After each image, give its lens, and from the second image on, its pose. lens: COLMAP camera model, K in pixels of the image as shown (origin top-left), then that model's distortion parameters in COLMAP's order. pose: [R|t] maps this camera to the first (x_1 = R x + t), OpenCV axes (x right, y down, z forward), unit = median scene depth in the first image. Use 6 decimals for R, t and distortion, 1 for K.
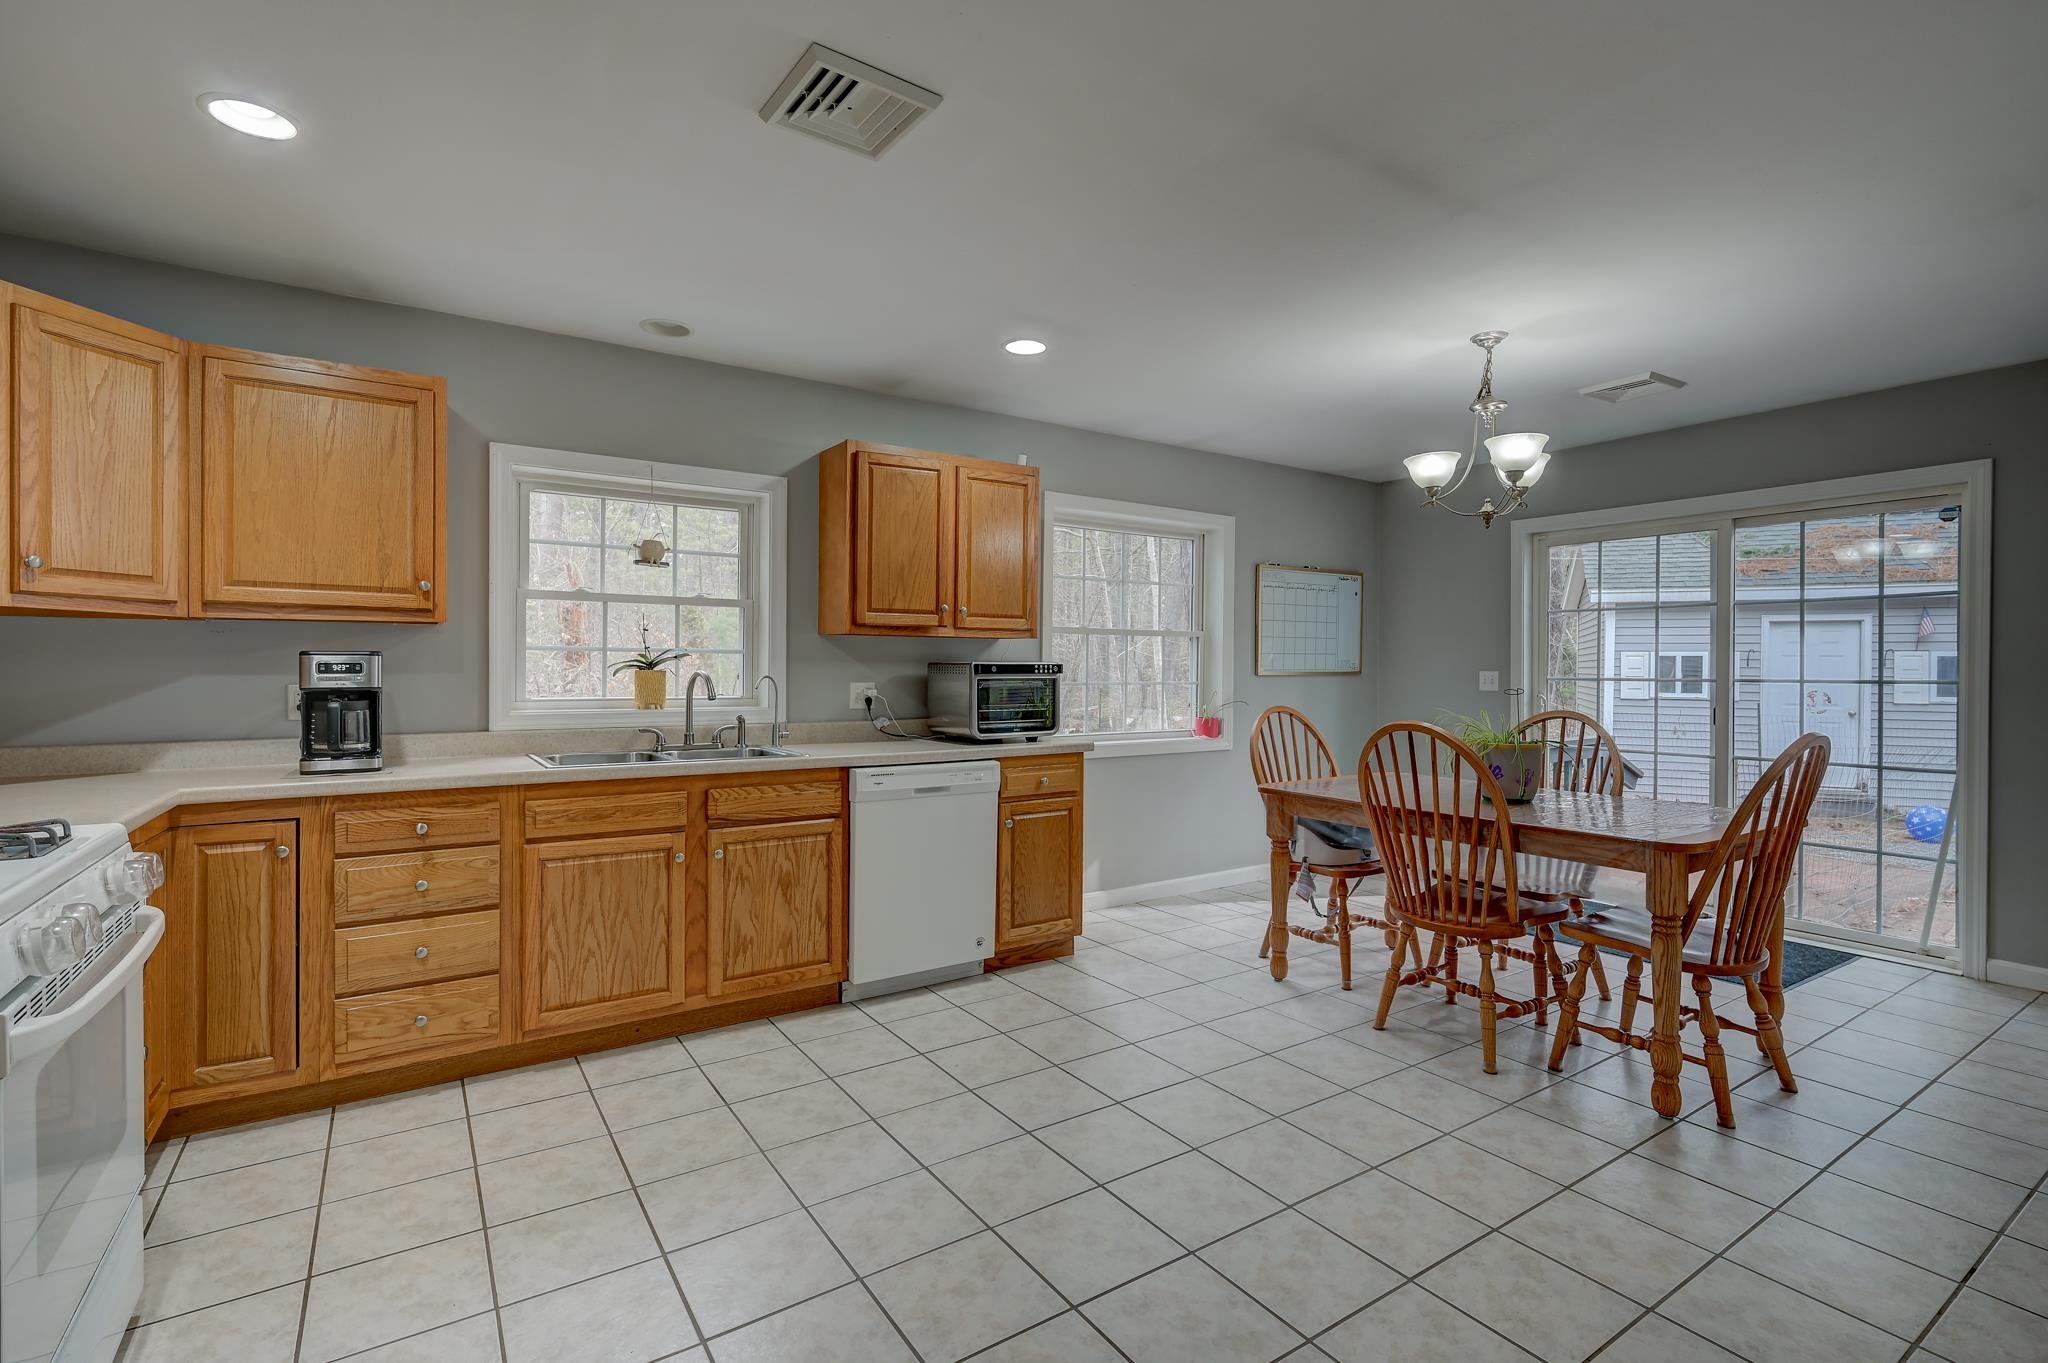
lens RADIAL K [[945.1, 0, 1025.3], [0, 945.1, 669.2], [0, 0, 1]] dist [-0.005992, -0.000609]
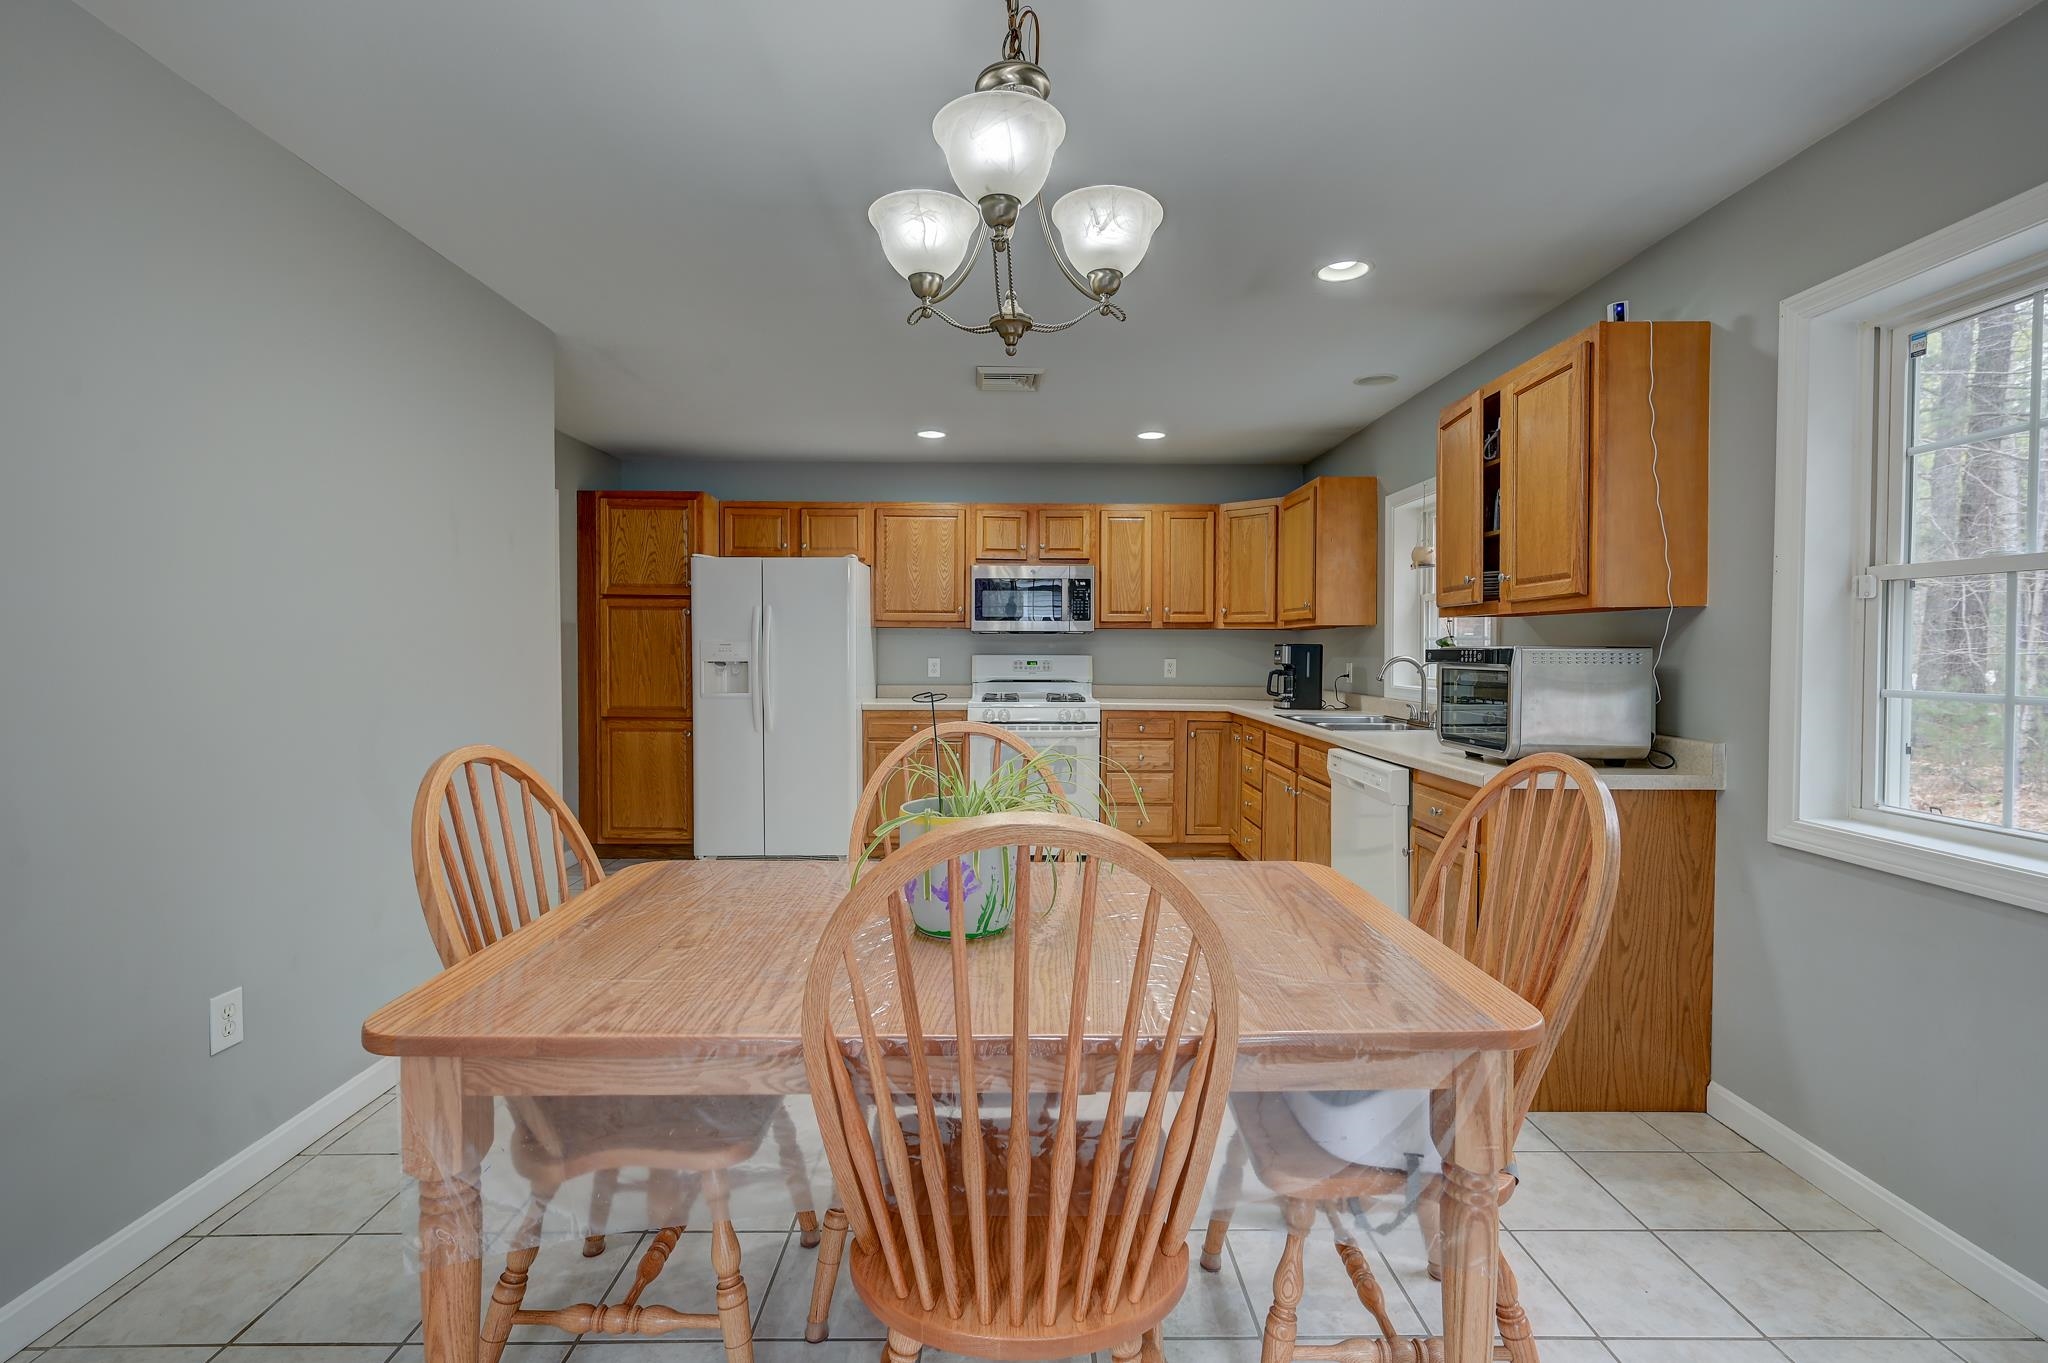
lens RADIAL K [[888.3, 0, 1023.6], [0, 888.3, 668.8], [0, 0, 1]] dist [-0.000805, 0.000702]
pose [[-0.540388, 0.013853, -0.841302, 0.861960], [-0.009439, 0.999702, 0.022524, -0.004047], [0.841363, 0.020113, -0.540097, 1.255855]]
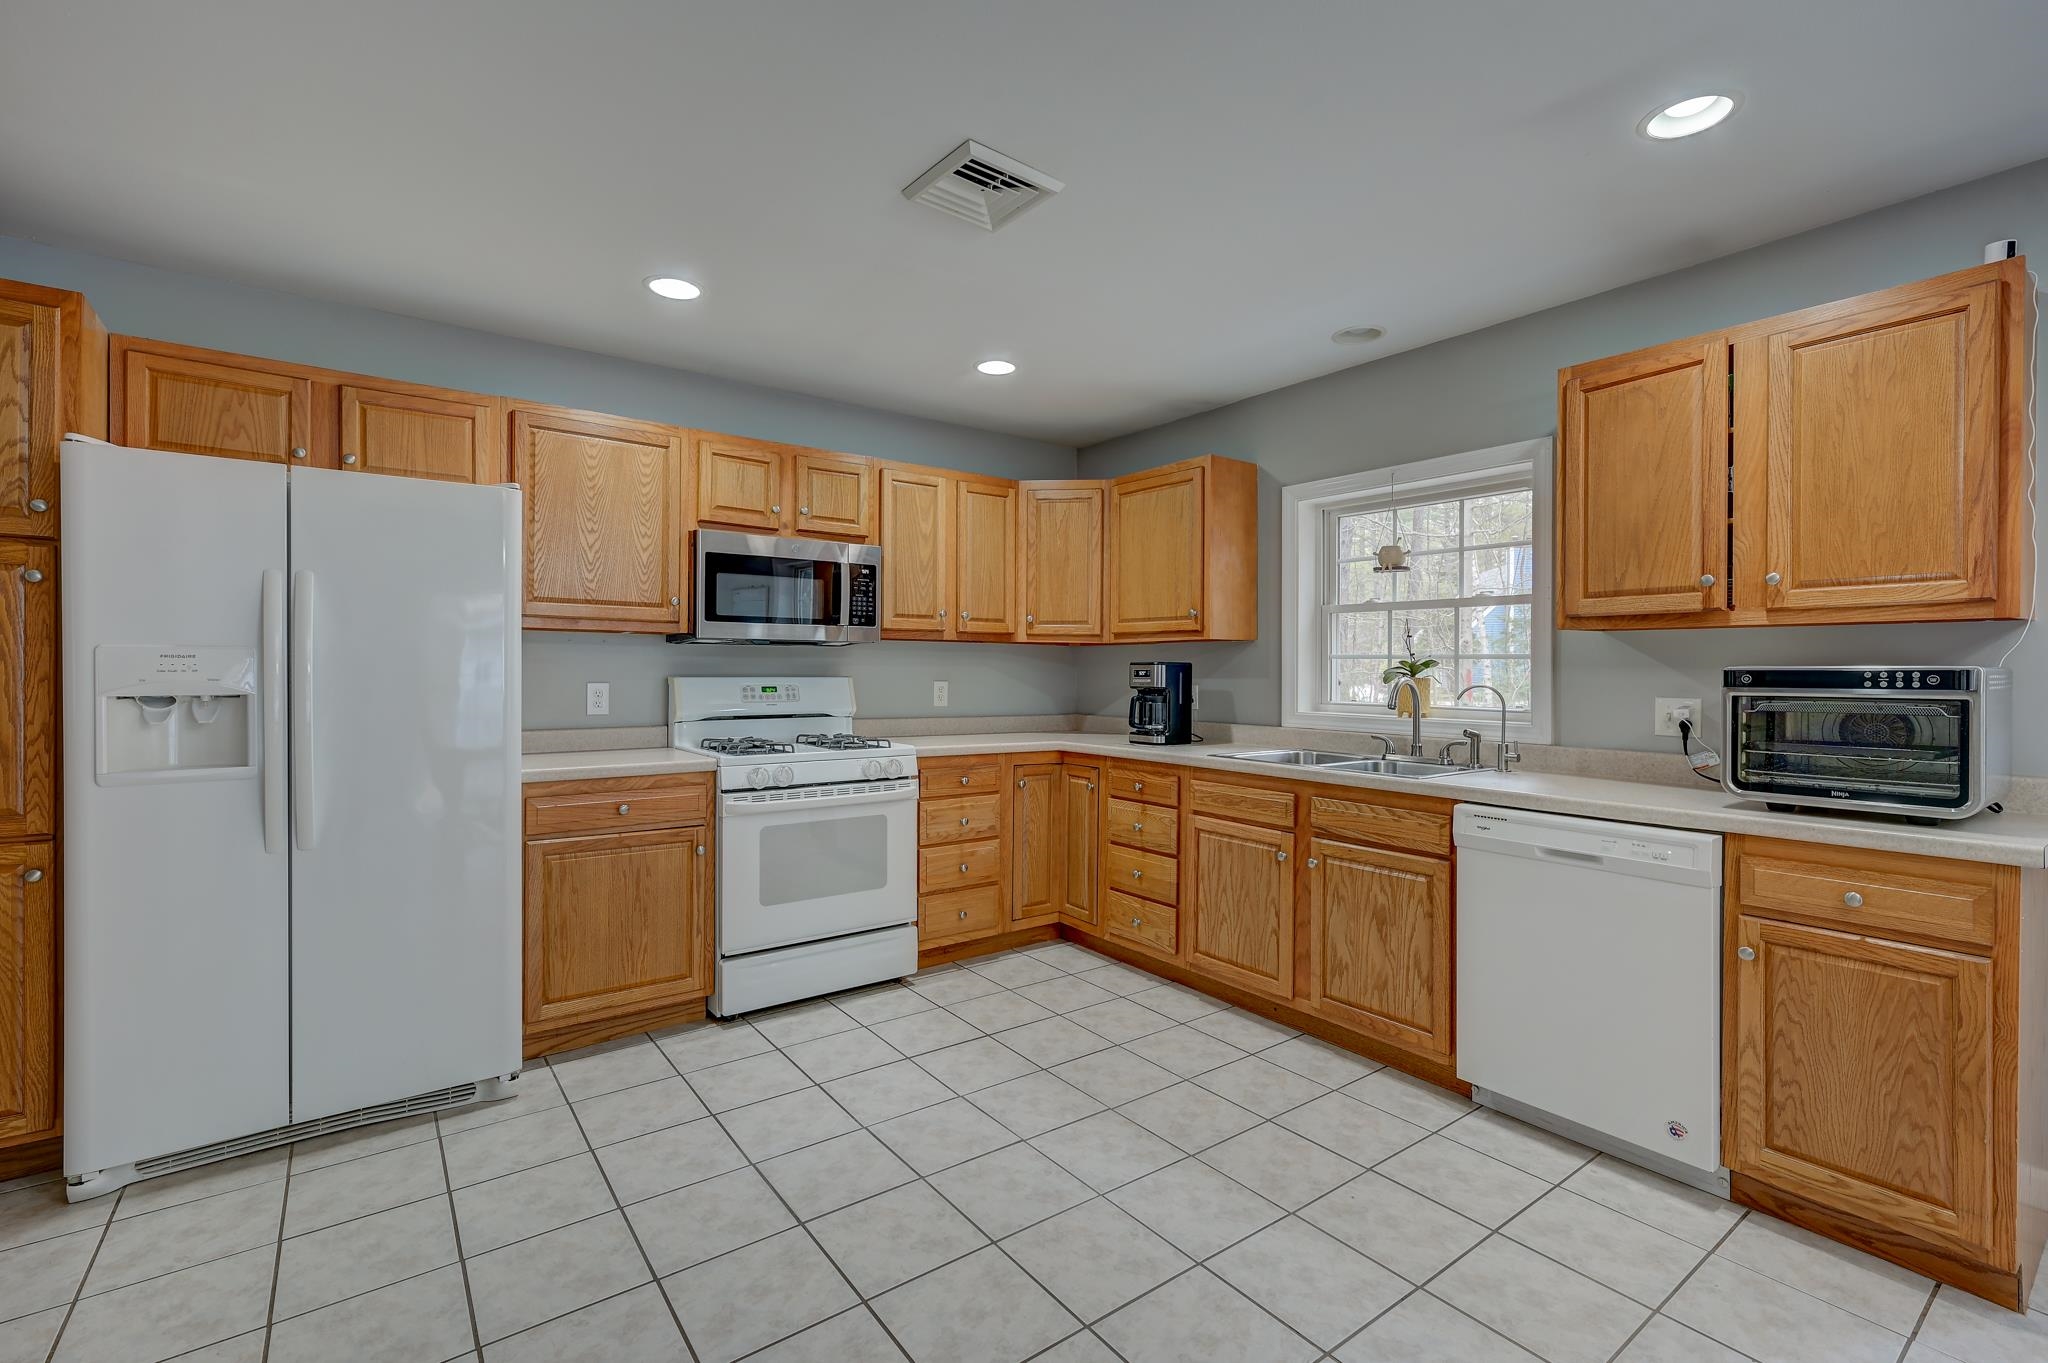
lens RADIAL K [[888.3, 0, 1013.0], [0, 888.3, 672.6], [0, 0, 1]] dist [-0.000805, 0.000702]
pose [[0.047845, -0.000672, -0.998855, 0.542931], [-0.009386, 0.999955, -0.001122, 0.000661], [0.998811, 0.009429, 0.047837, 0.593892]]
